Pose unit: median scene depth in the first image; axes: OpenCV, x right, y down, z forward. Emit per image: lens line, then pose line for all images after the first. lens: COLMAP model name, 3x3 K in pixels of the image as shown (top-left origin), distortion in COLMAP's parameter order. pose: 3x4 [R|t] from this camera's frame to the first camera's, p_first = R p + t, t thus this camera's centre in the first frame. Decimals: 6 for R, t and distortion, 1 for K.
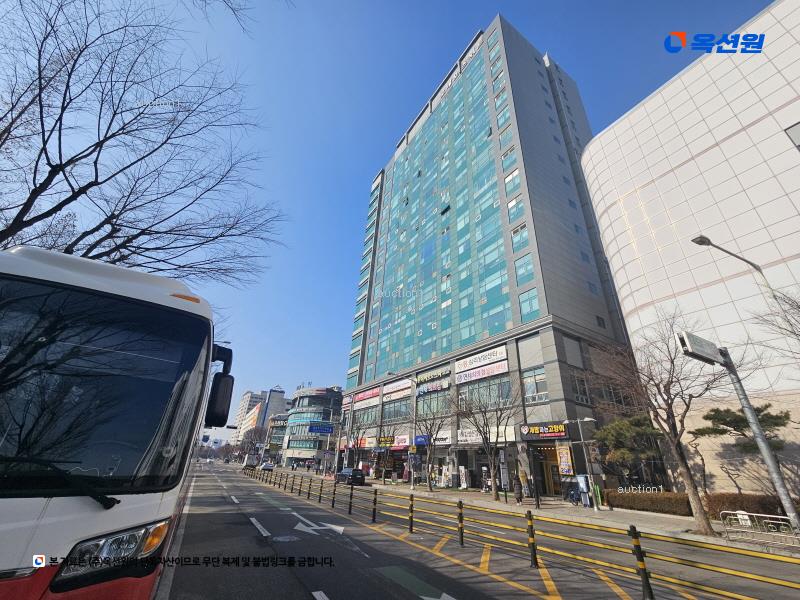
lens RADIAL K [[327.0, 0, 400.5], [0, 327.0, 301.6], [0, 0, 1]] dist [0.000007, 0.000052]
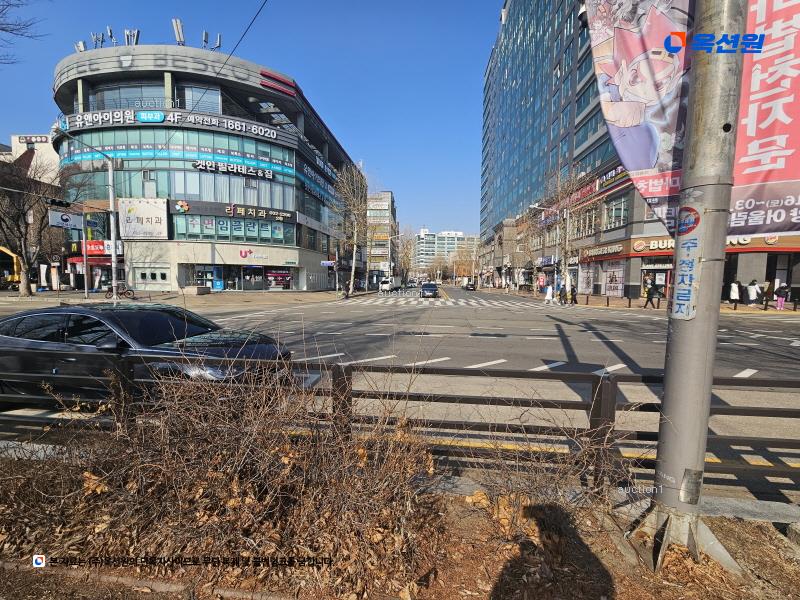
lens RADIAL K [[327.0, 0, 402.7], [0, 327.0, 304.3], [0, 0, 1]] dist [0.000007, 0.000052]
pose [[0.583631, -0.114784, 0.803865, -0.930686], [-0.350199, 0.857584, 0.376710, 0.600052], [-0.732622, -0.501372, 0.460316, 1.292049]]
